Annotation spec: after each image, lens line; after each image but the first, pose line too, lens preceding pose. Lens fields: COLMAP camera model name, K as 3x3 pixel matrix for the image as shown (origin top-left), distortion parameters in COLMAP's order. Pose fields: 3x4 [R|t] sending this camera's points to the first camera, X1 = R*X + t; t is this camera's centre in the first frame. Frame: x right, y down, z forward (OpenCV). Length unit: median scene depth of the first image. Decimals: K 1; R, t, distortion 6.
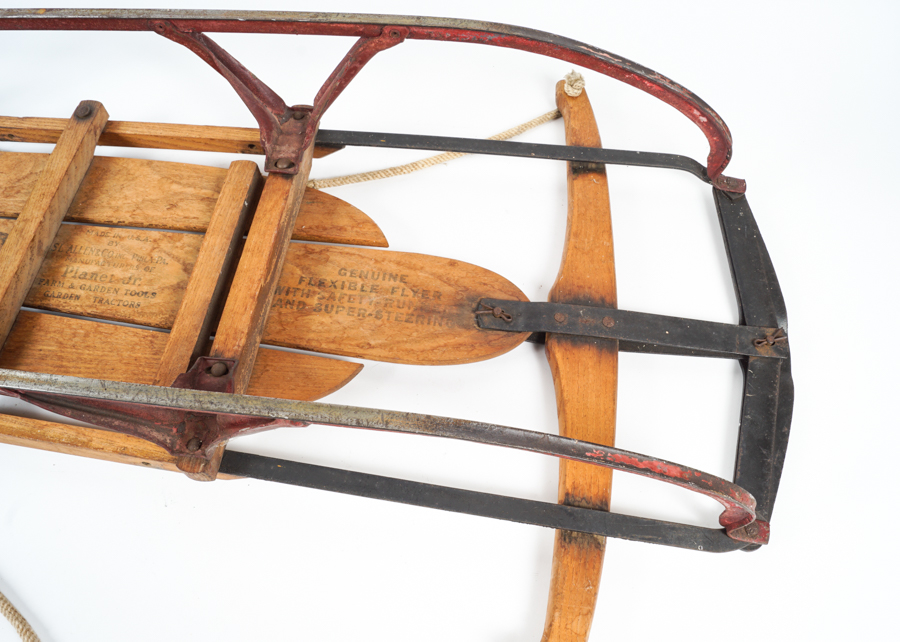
lens RADIAL K [[746.4, 0, 450.0], [0, 746.4, 321.0], [0, 0, 1]] dist [-0.009428, -0.001670]
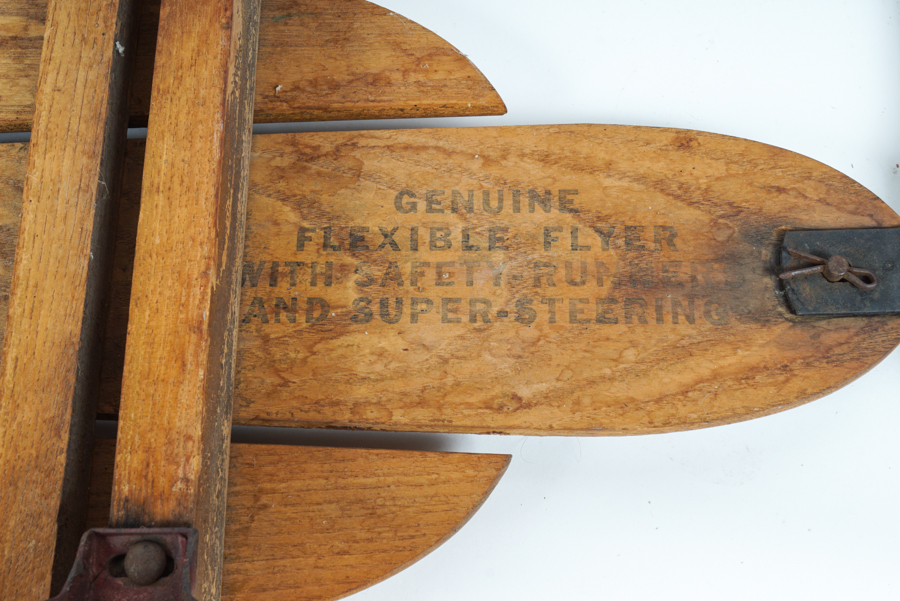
lens RADIAL K [[1109.0, 0, 450.0], [0, 1109.0, 300.5], [0, 0, 1]] dist [-0.024846, 0.007315]
pose [[0.991709, -0.127077, 0.019111, -0.141812], [0.121027, 0.973598, 0.193544, -0.126344], [-0.043202, -0.189626, 0.980906, 0.442194]]
